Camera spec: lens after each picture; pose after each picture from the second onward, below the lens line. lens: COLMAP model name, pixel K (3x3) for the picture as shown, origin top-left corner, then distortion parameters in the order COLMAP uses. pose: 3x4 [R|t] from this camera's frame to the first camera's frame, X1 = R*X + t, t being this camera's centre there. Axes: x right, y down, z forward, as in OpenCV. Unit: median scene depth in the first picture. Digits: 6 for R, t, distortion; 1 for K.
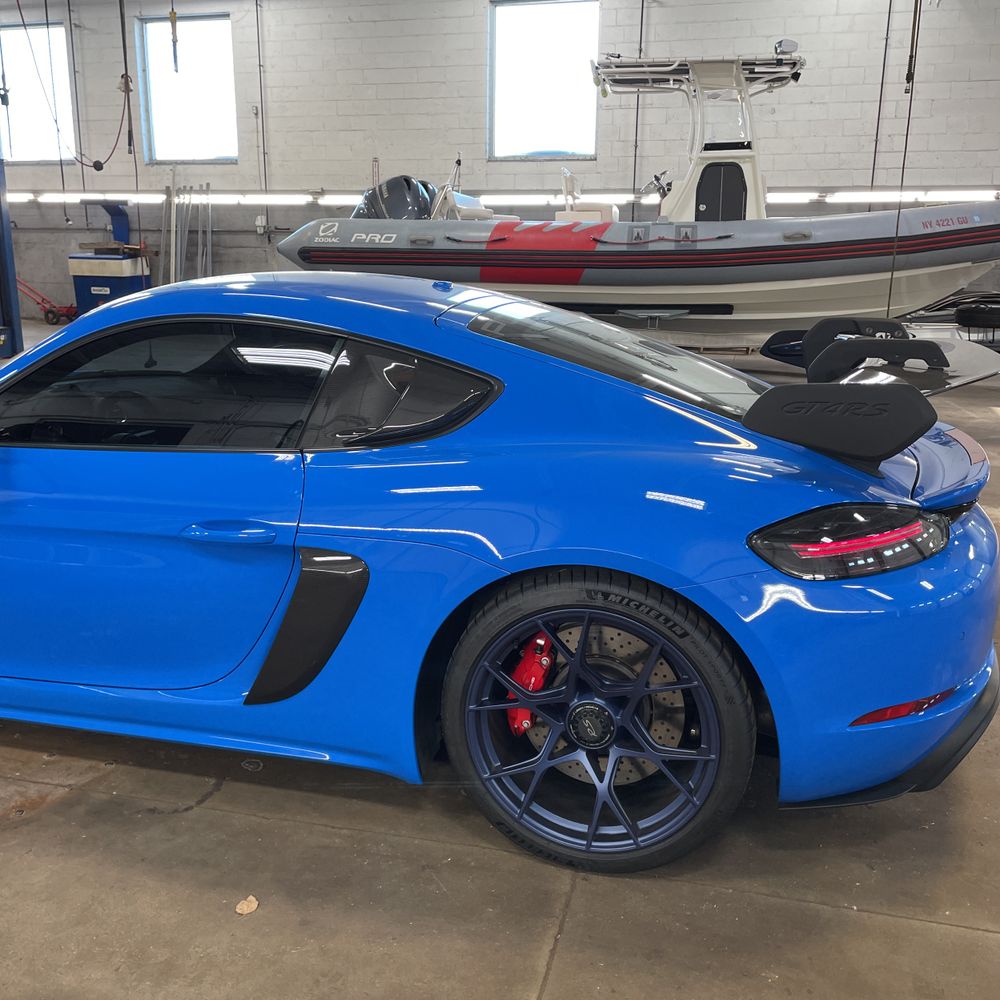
lens RADIAL K [[995.7, 0, 499.2], [0, 995.7, 489.4], [0, 0, 1]] dist [0.099675, -0.145013]
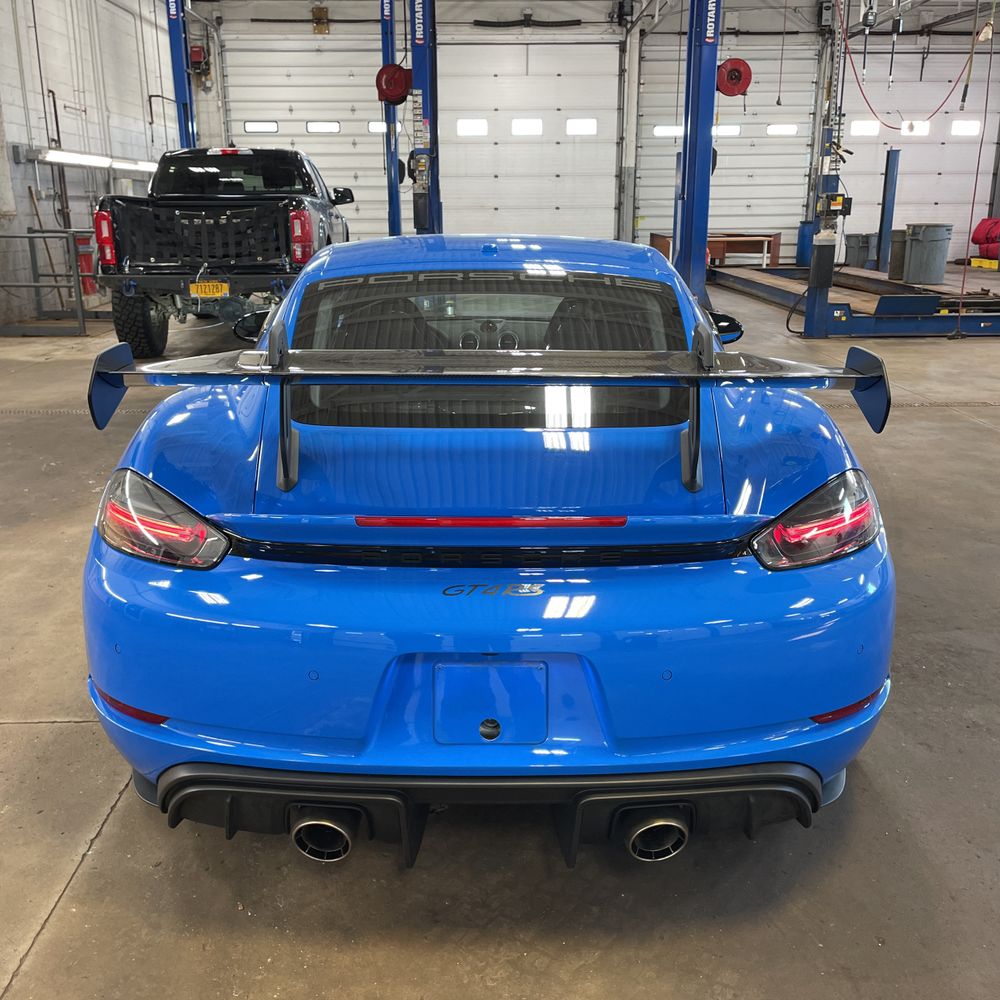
lens RADIAL K [[1001.4, 0, 492.8], [0, 1001.4, 499.3], [0, 0, 1]] dist [0.067539, -0.090787]
pose [[0.273651, 0.260819, -0.925791, 0.302338], [-0.223239, 0.953470, 0.202630, -0.053456], [0.935564, 0.151223, 0.319143, 0.226722]]
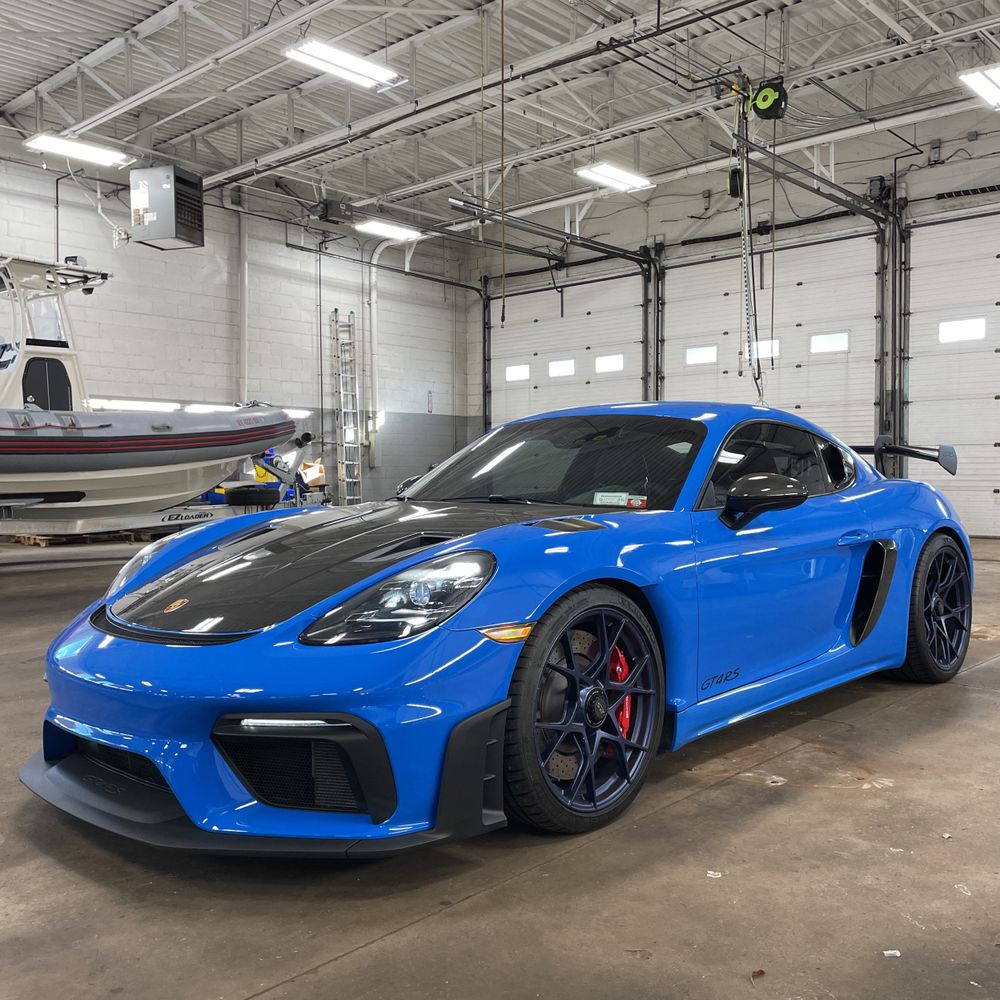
lens RADIAL K [[989.0, 0, 508.8], [0, 989.0, 497.6], [0, 0, 1]] dist [0.120955, -0.206674]
pose [[0.465781, -0.033424, 0.884269, -0.503242], [0.218817, 0.972603, -0.078497, -0.004540], [-0.857419, 0.230055, 0.460334, 0.175033]]
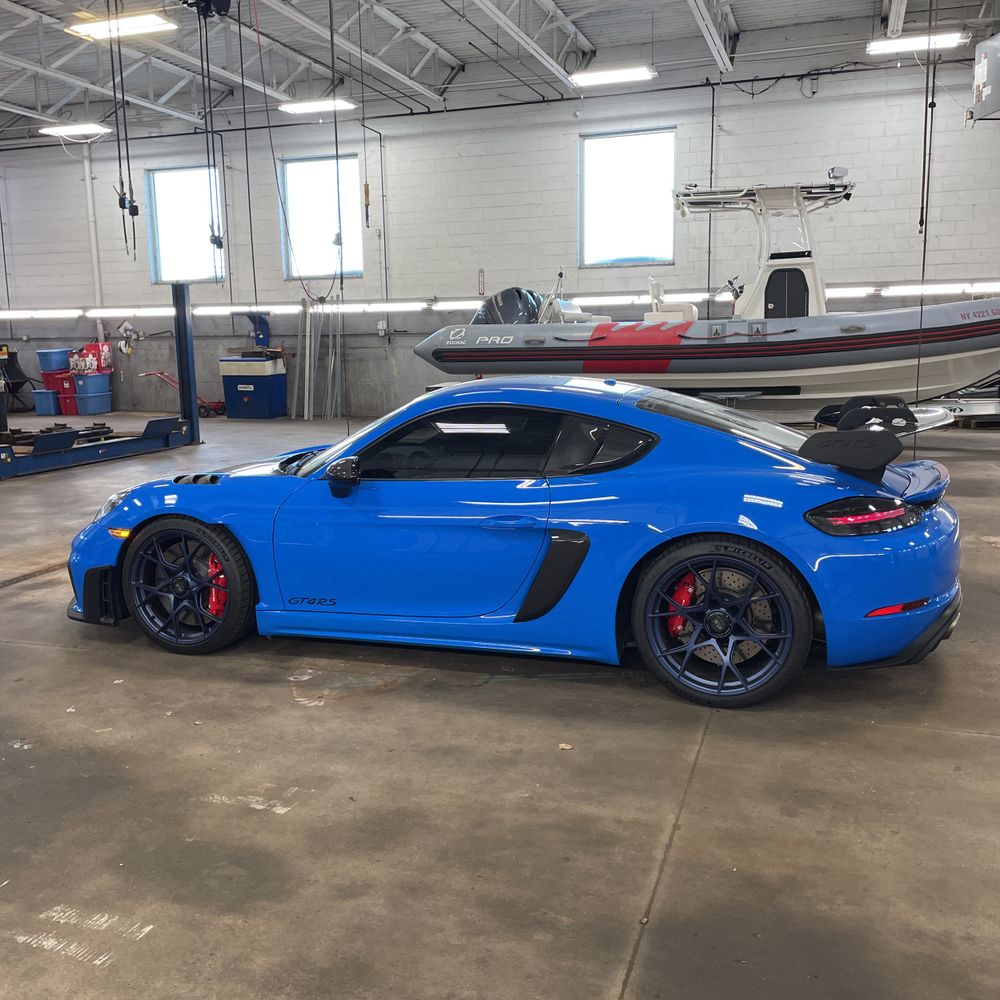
lens RADIAL K [[995.7, 0, 499.2], [0, 995.7, 489.4], [0, 0, 1]] dist [0.099675, -0.145013]
pose [[0.997397, -0.016116, -0.070281, -0.039592], [0.010136, 0.996362, -0.084620, 0.033494], [0.071389, 0.083687, 0.993932, -0.193630]]
